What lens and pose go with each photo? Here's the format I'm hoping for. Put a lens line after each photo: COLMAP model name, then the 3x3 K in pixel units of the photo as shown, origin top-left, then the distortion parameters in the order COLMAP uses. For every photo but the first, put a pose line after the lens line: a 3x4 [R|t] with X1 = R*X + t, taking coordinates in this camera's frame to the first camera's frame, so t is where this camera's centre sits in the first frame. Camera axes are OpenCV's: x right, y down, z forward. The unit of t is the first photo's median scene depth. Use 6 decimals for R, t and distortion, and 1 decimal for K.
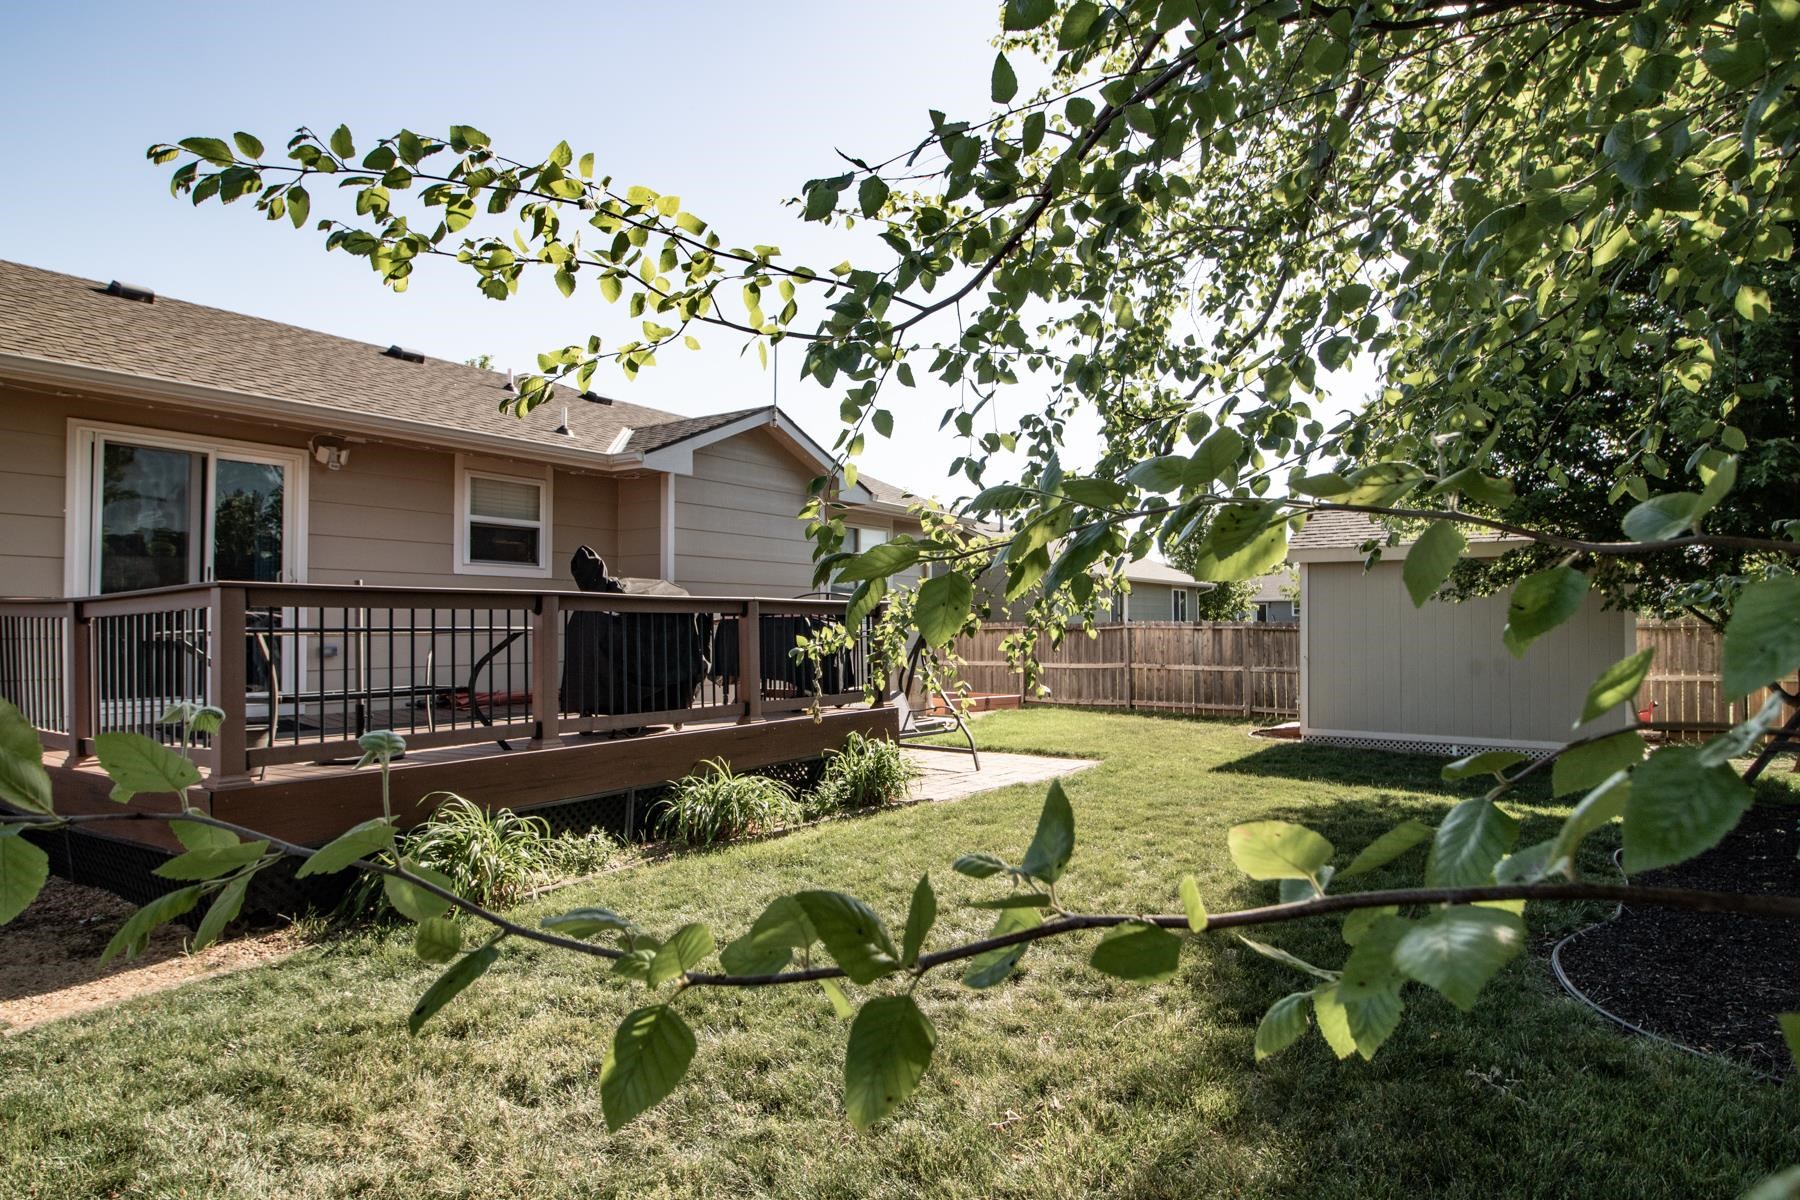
lens RADIAL K [[986.4, 0, 897.6], [0, 986.4, 615.3], [0, 0, 1]] dist [-0.012983, -0.001566]
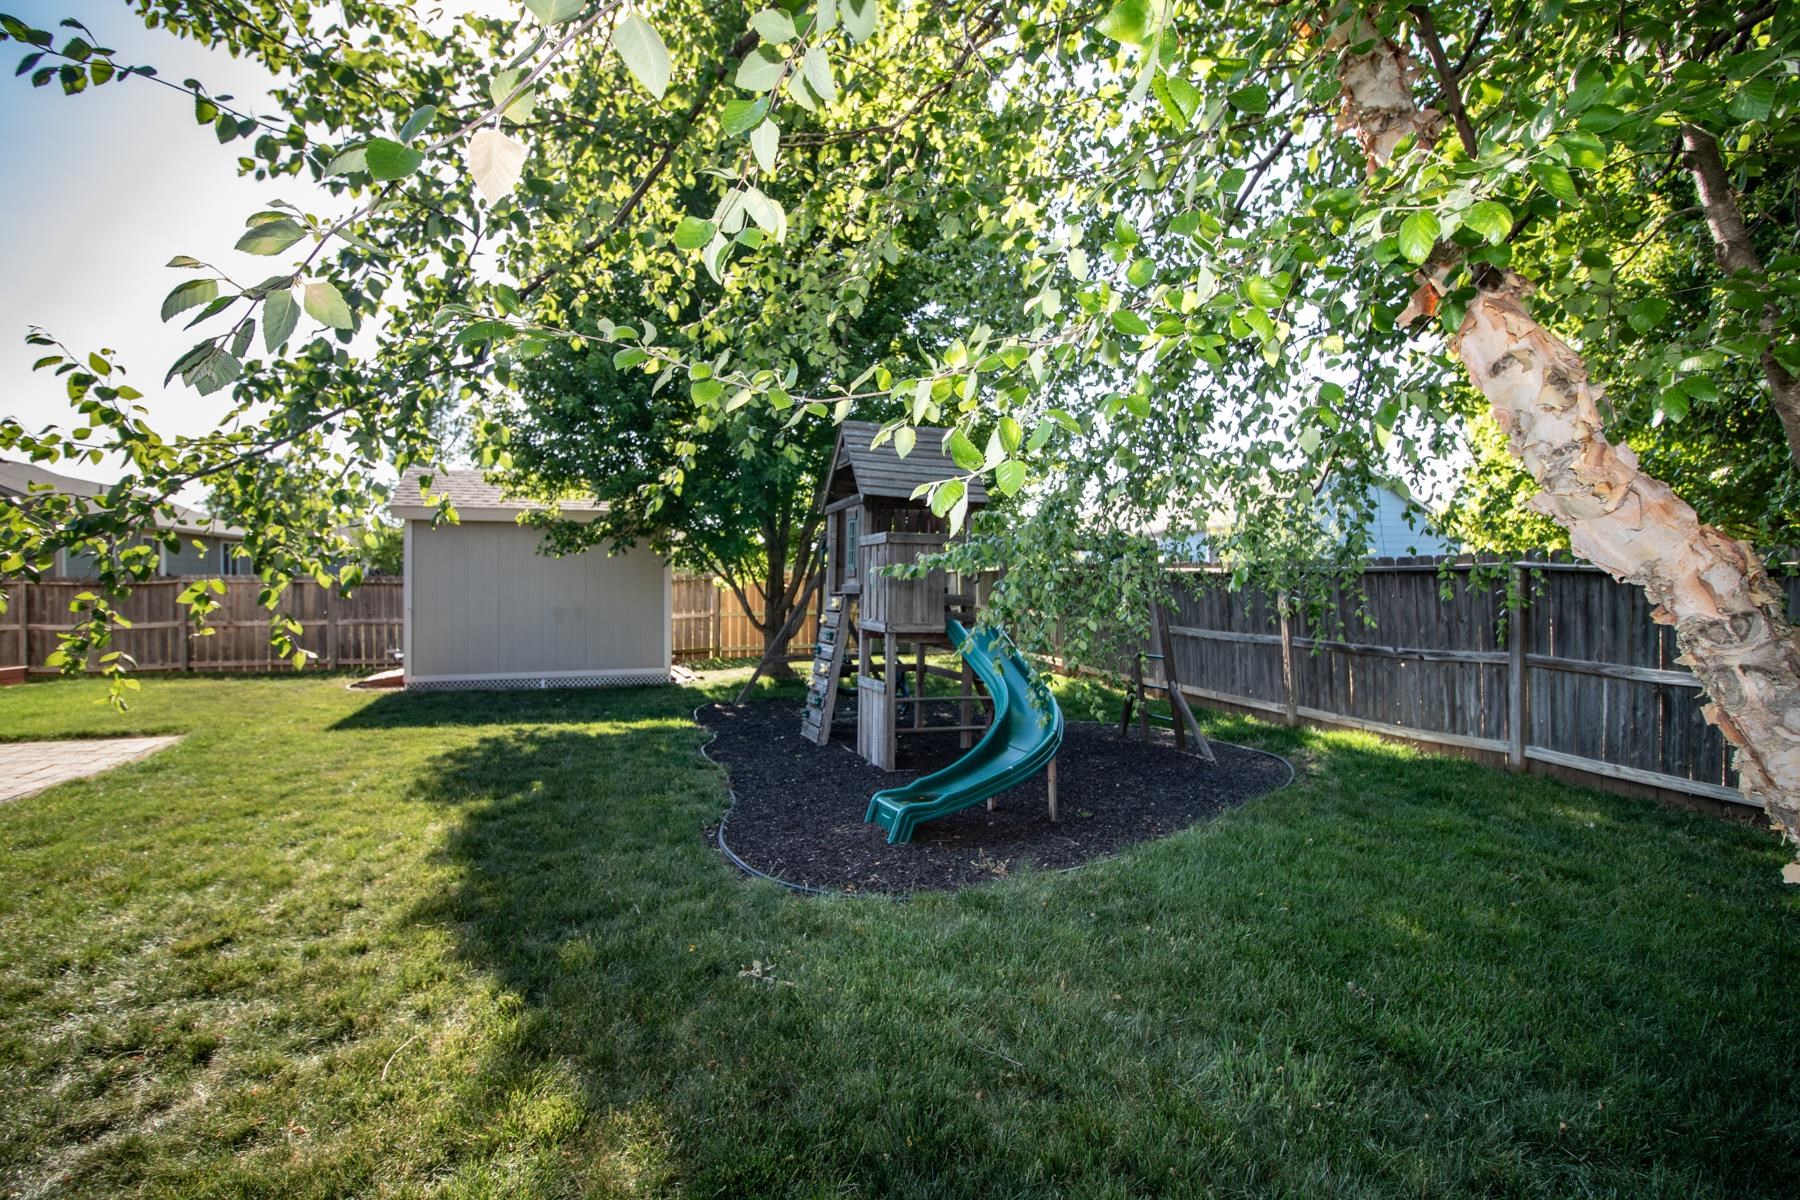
lens RADIAL K [[880.8, 0, 902.4], [0, 880.8, 589.7], [0, 0, 1]] dist [-0.026331, -0.001258]
pose [[0.597378, -0.015418, 0.801812, -0.048928], [-0.003936, 0.999747, 0.022157, 0.006410], [-0.801950, -0.016392, 0.597166, 0.148319]]
